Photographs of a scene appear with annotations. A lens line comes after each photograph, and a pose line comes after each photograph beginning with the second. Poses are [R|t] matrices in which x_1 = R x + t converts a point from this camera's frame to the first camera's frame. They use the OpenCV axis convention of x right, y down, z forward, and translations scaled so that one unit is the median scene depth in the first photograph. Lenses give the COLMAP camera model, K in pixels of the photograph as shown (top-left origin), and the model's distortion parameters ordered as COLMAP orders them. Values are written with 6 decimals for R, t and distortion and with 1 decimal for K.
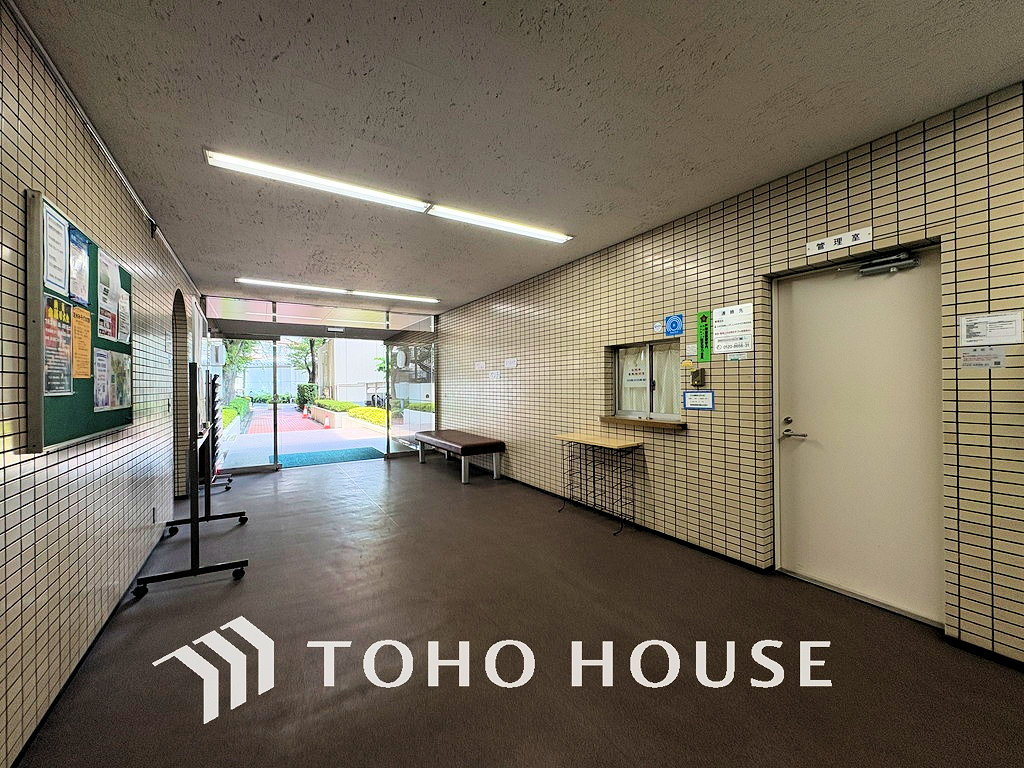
lens RADIAL K [[406.6, 0, 512.0], [0, 406.6, 384.0], [0, 0, 1]] dist [-0.009638, 0.002554]
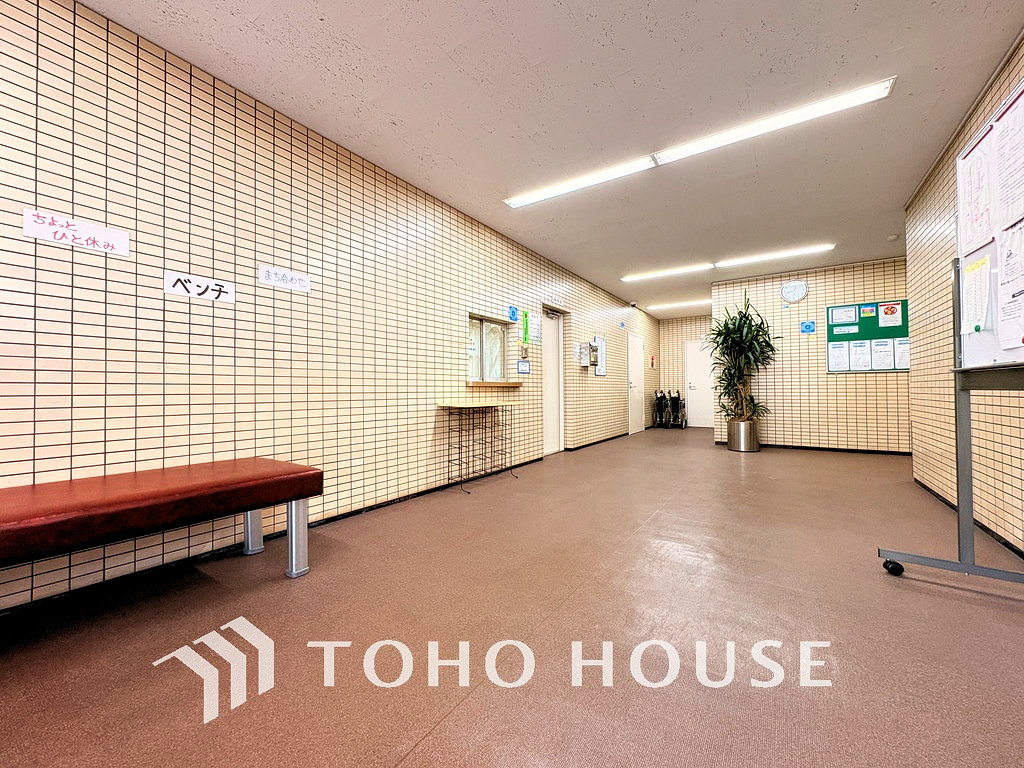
lens RADIAL K [[406.6, 0, 512.0], [0, 406.6, 384.0], [0, 0, 1]] dist [-0.009638, 0.002554]
pose [[-0.409850, 0.016065, 0.912011, -0.898872], [0.003739, 0.999866, -0.015932, 0.123566], [-0.912145, -0.003120, -0.409855, 1.619181]]
